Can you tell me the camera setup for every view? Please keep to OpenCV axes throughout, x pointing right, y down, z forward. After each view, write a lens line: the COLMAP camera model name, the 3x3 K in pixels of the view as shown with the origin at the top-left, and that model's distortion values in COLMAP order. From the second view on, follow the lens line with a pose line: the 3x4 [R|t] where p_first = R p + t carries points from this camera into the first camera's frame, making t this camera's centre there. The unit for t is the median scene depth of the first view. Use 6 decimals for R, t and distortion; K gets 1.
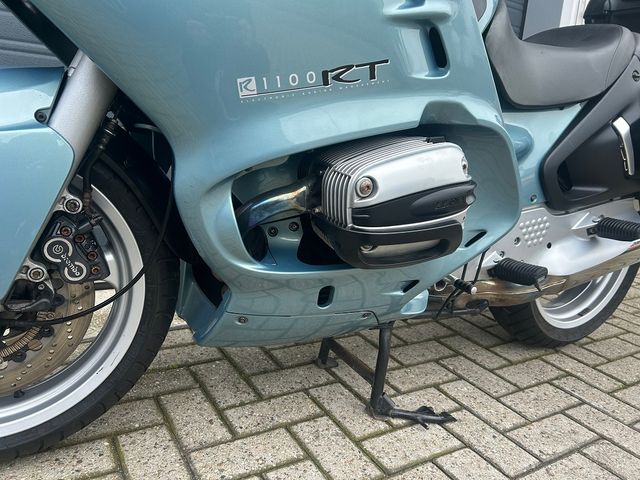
lens RADIAL K [[490.5, 0, 320.2], [0, 490.5, 239.2], [0, 0, 1]] dist [0.034669, -0.044856]
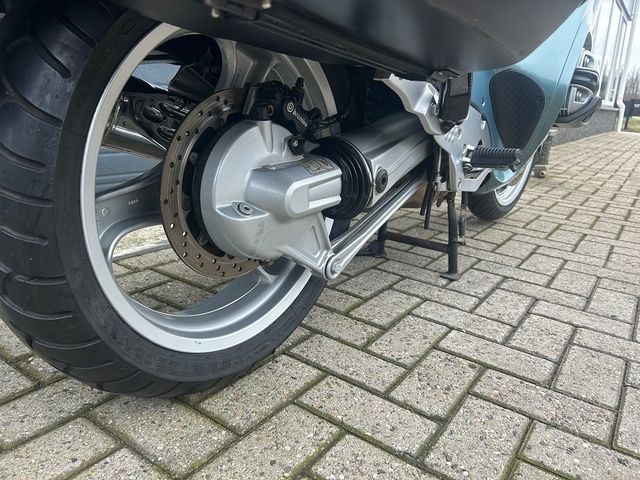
lens RADIAL K [[490.5, 0, 321.8], [0, 490.5, 238.2], [0, 0, 1]] dist [0.034669, -0.044856]
pose [[0.915649, -0.149624, 0.373094, -0.283893], [0.115131, 0.986877, 0.113217, 0.091890], [-0.385138, -0.060712, 0.920860, 0.019086]]
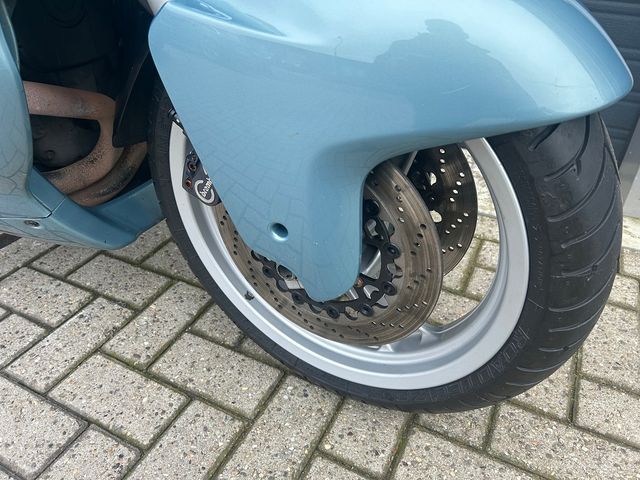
lens RADIAL K [[490.5, 0, 322.9], [0, 490.5, 236.2], [0, 0, 1]] dist [0.034669, -0.044856]
pose [[0.532380, 0.405650, -0.742980, 1.227332], [-0.155398, 0.909620, 0.385282, -0.130951], [0.832120, -0.089659, 0.547301, 0.949035]]
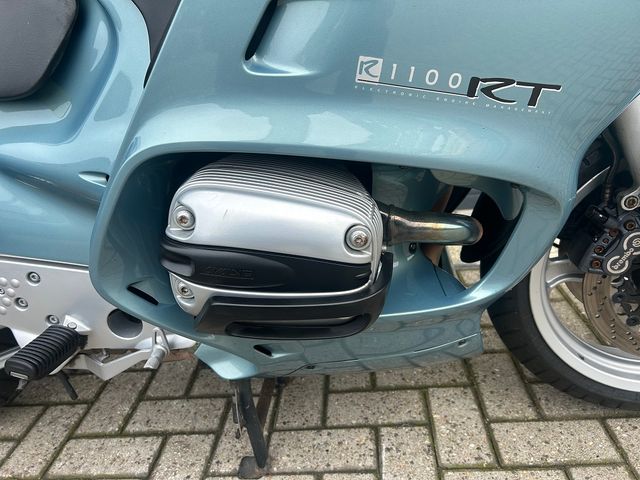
lens RADIAL K [[490.5, 0, 323.6], [0, 490.5, 240.1], [0, 0, 1]] dist [0.034669, -0.044856]
pose [[0.807696, 0.059137, -0.586626, 0.870820], [0.041963, 0.986668, 0.157241, -0.110774], [0.588104, -0.151619, 0.794446, 0.444161]]
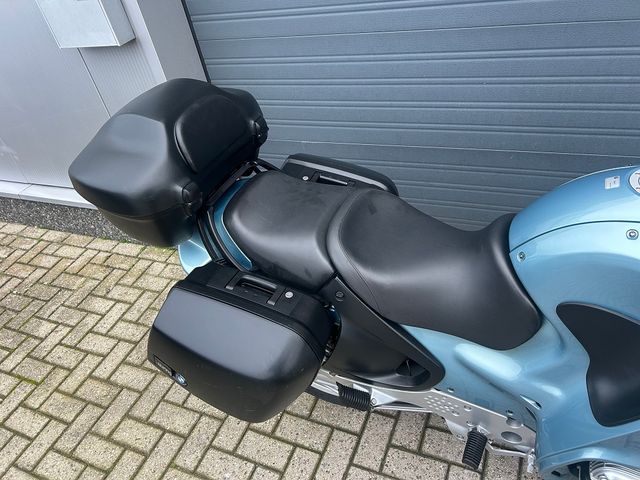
lens RADIAL K [[490.5, 0, 321.6], [0, 490.5, 237.0], [0, 0, 1]] dist [0.034669, -0.044856]
pose [[0.553935, 0.364606, -0.748477, 0.758075], [0.044276, 0.884834, 0.463798, -0.827396], [0.831382, -0.290053, 0.473997, 0.033447]]
